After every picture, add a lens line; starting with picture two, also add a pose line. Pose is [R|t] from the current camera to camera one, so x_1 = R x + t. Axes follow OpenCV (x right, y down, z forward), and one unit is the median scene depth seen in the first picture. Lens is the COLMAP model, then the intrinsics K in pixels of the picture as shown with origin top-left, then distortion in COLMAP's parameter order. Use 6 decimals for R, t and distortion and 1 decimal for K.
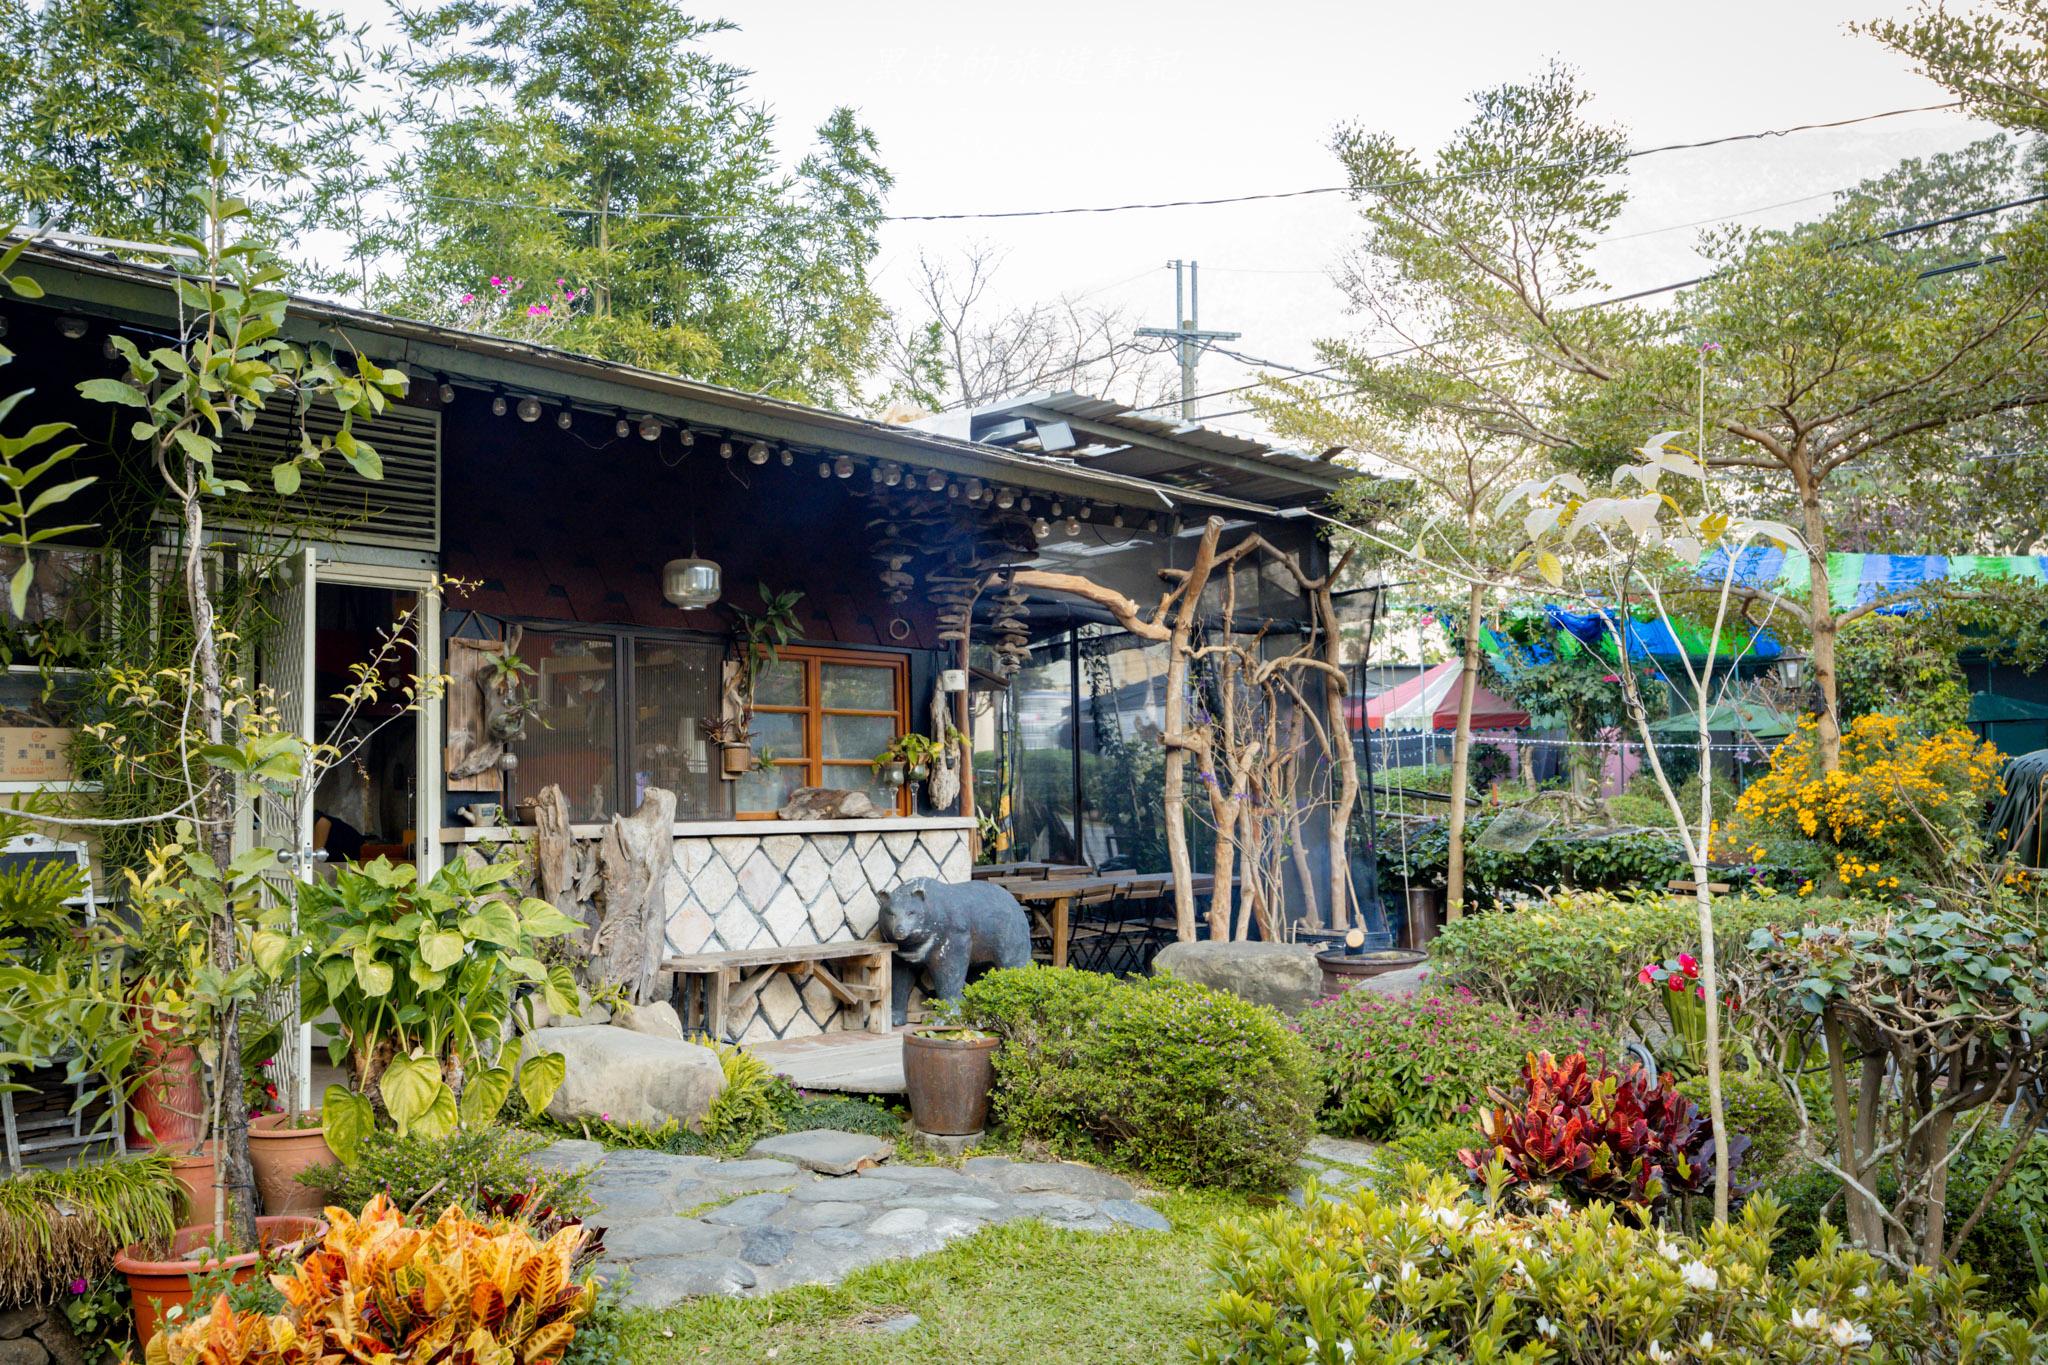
lens RADIAL K [[1959.5, 0, 1024.0], [0, 1959.5, 682.5], [0, 0, 1]] dist [0.004532, -0.007961]
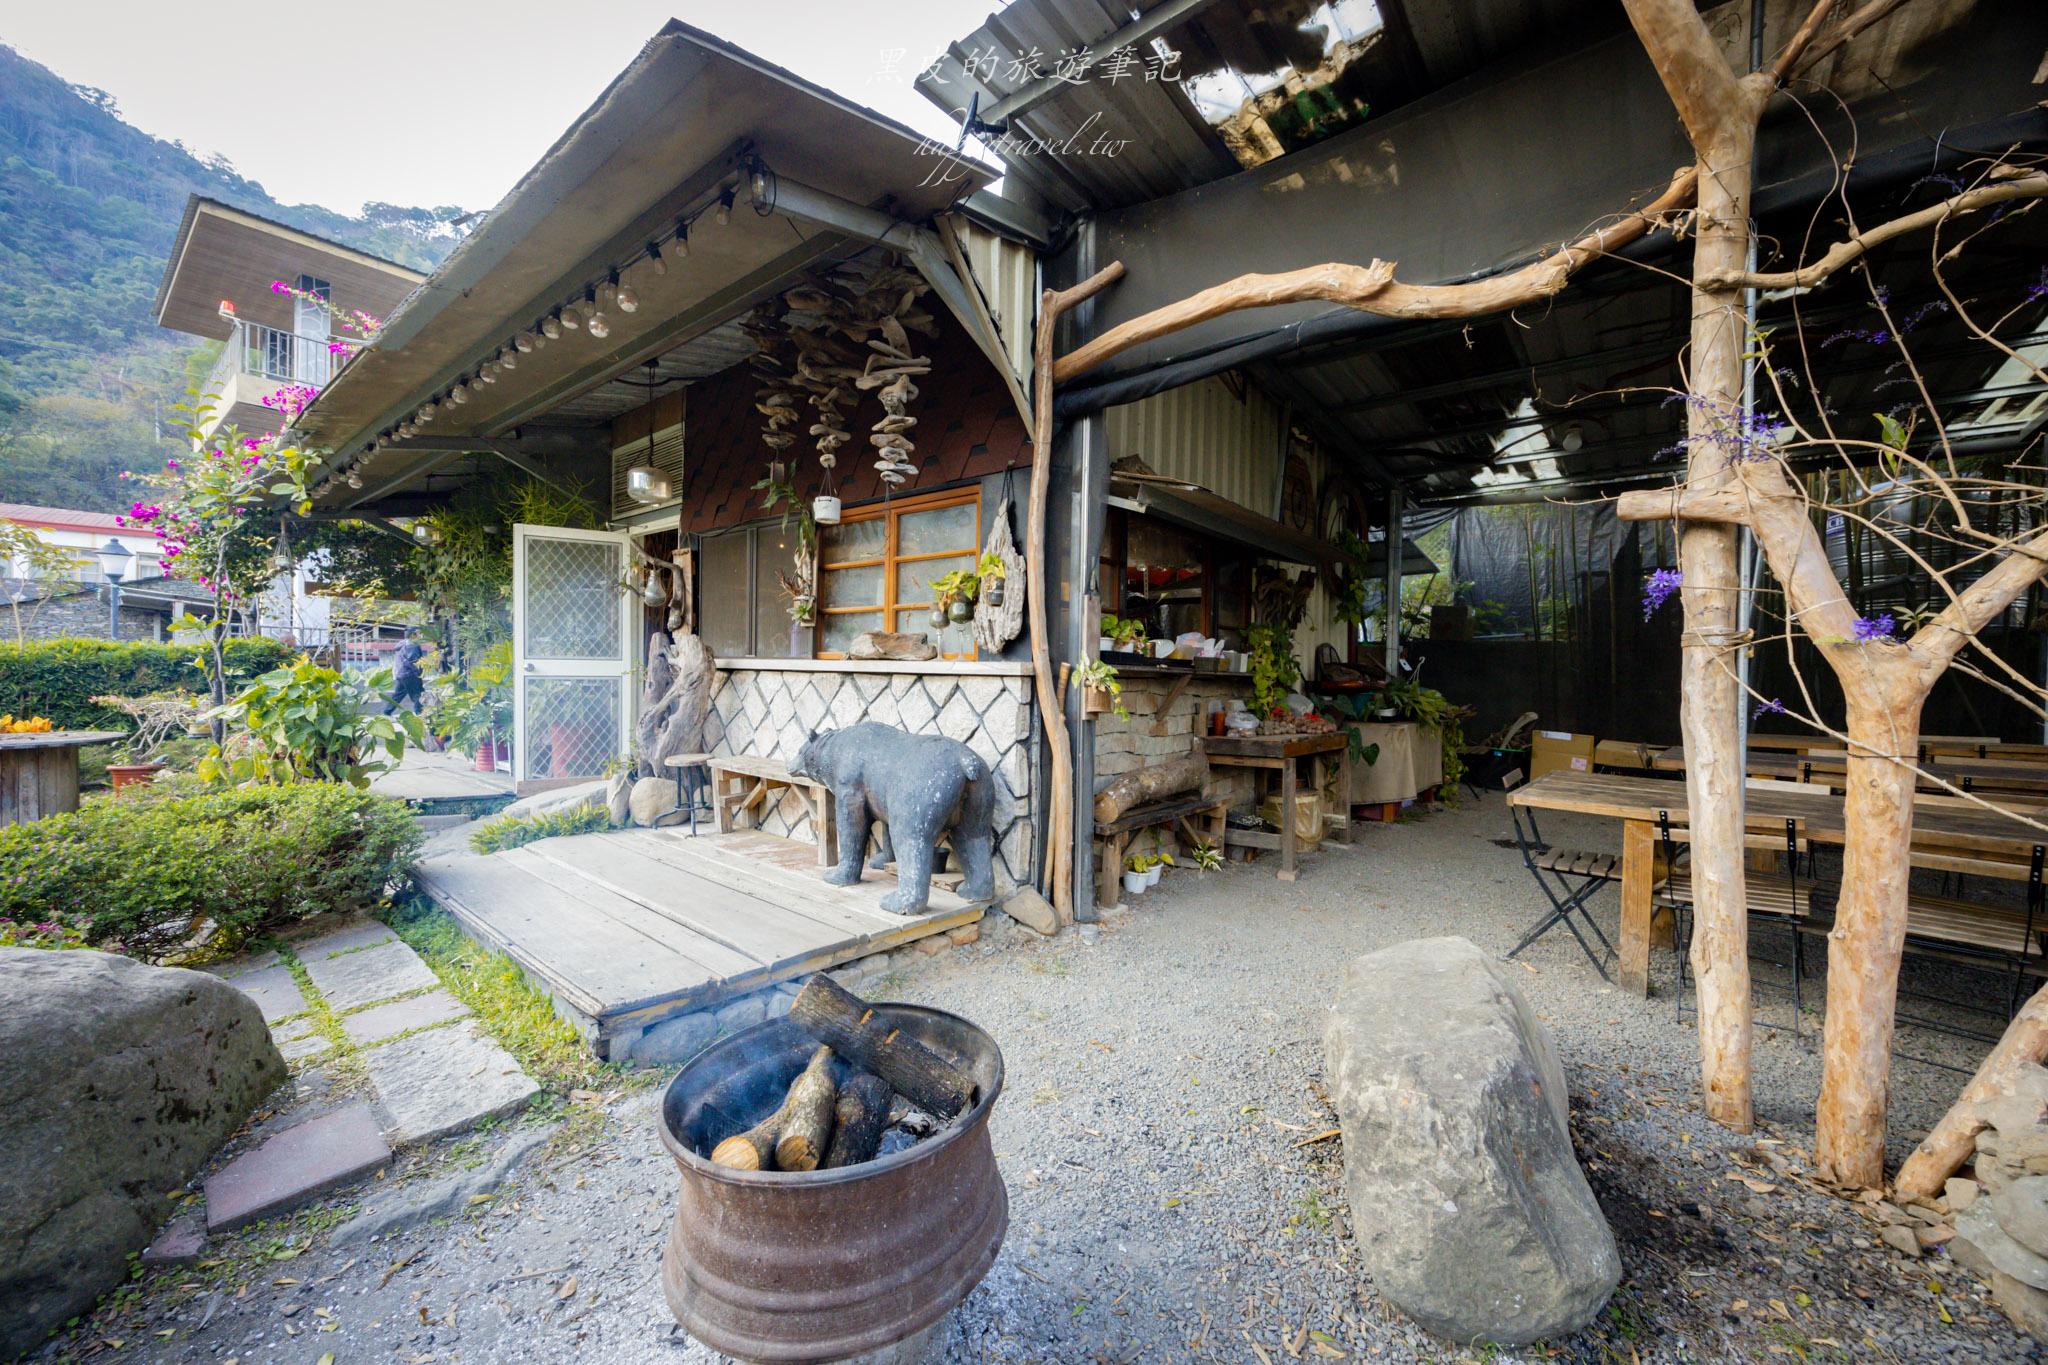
lens RADIAL K [[792.6, 0, 1024.0], [0, 792.6, 682.5], [0, 0, 1]] dist [-0.001632, -0.000665]
pose [[-0.056584, 0.044822, -0.997391, 0.326900], [0.055645, 0.997581, 0.041674, 0.066326], [0.996846, -0.053142, -0.058941, 1.076659]]
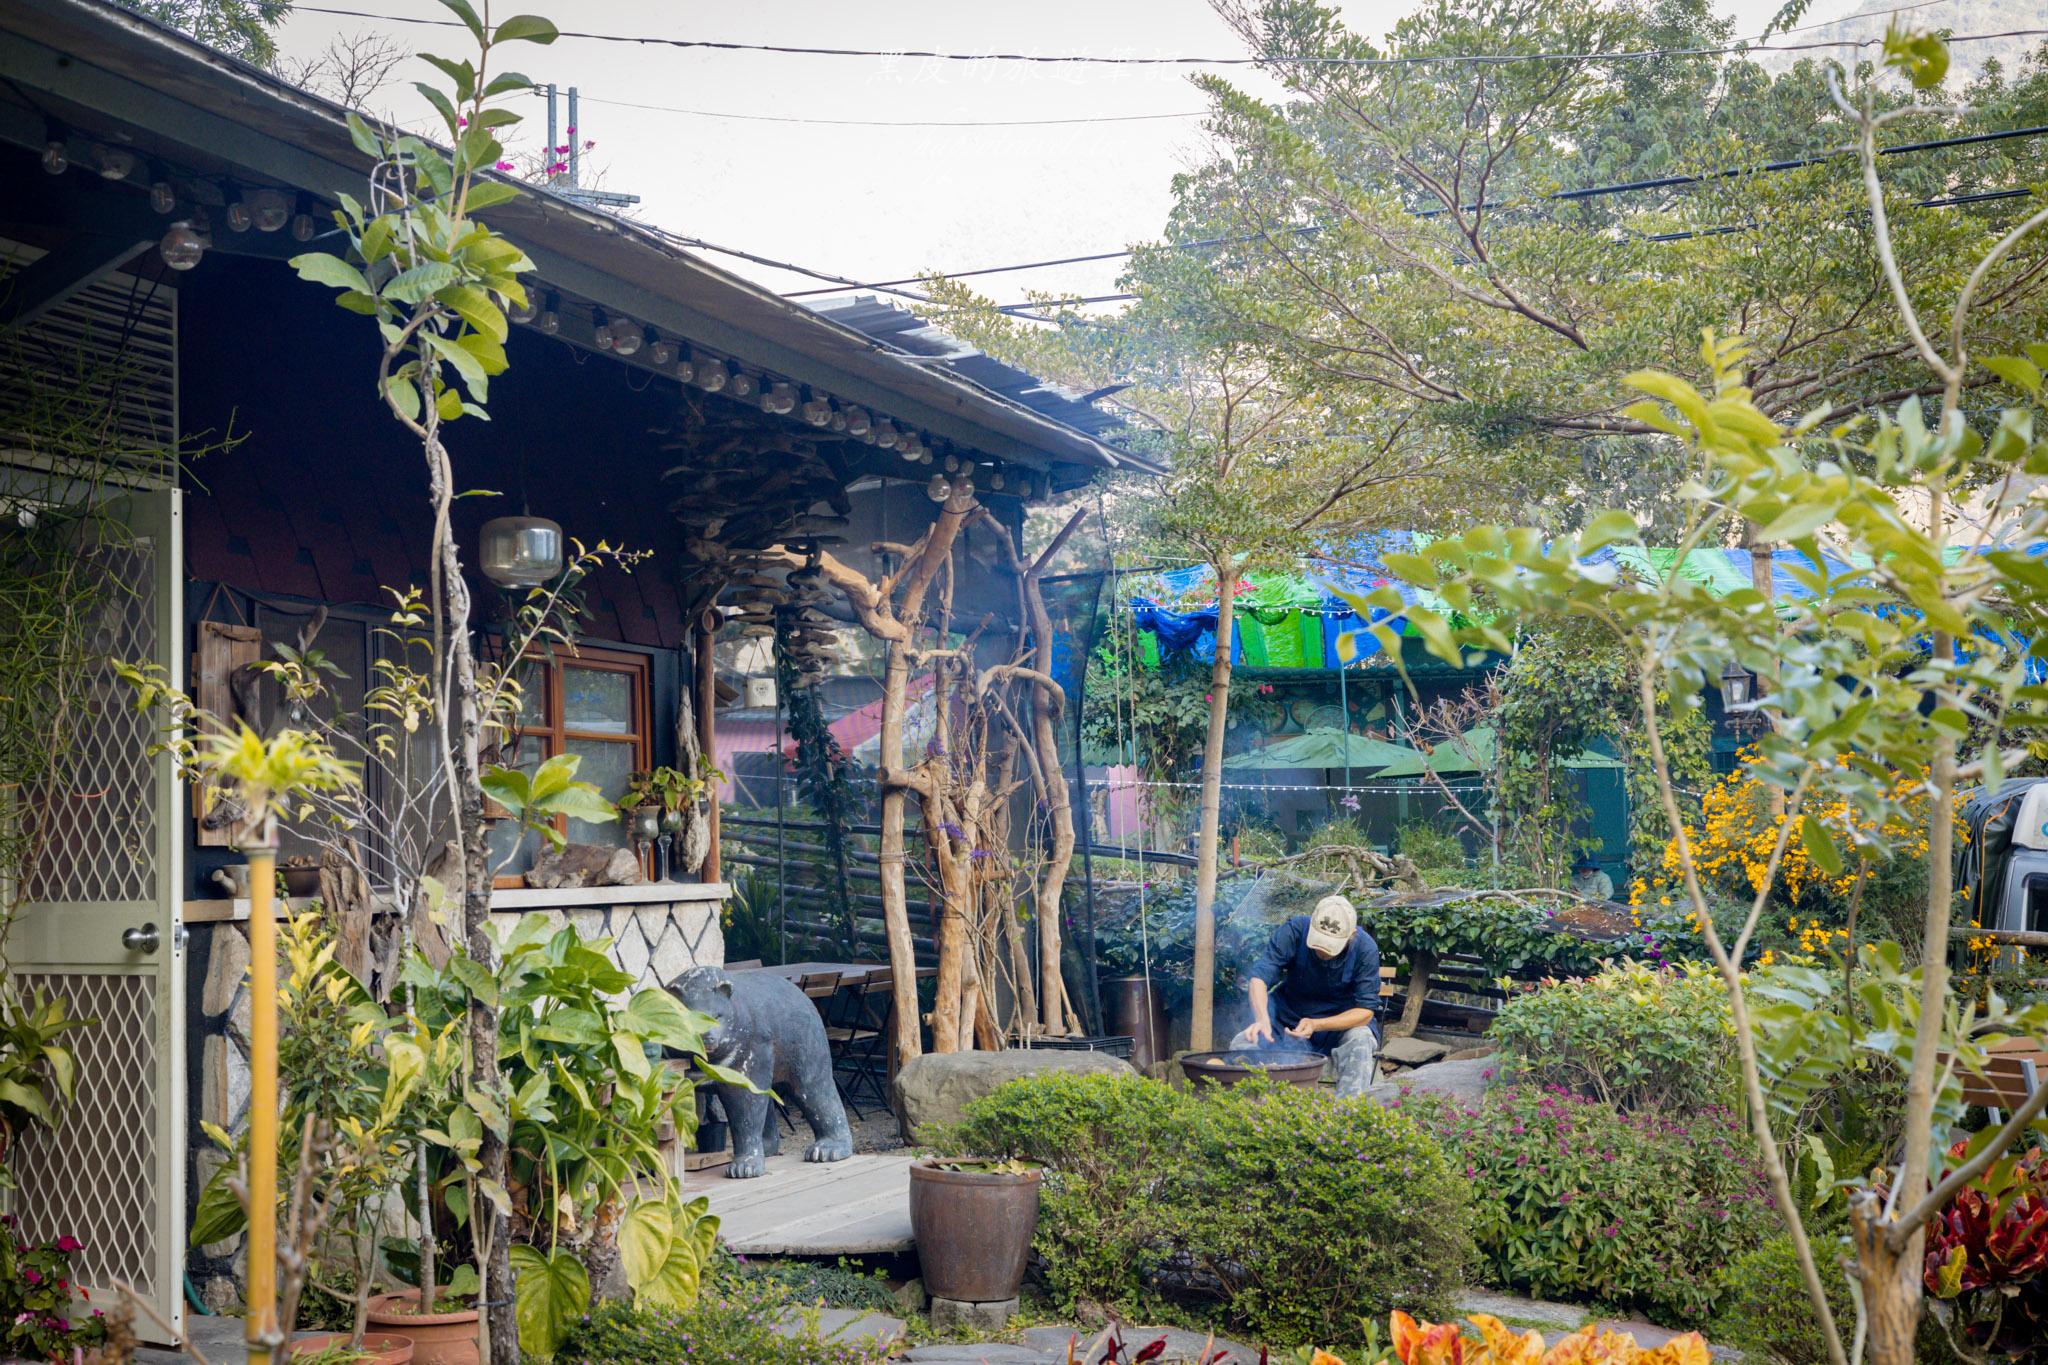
lens RADIAL K [[2867.8, 0, 1024.0], [0, 2867.8, 682.5], [0, 0, 1]] dist [0.000267, 0.092309]
pose [[0.948704, 0.012302, 0.315926, -0.268153], [-0.010406, 0.999916, -0.007687, 0.002468], [-0.315994, 0.004005, 0.948753, -0.029583]]
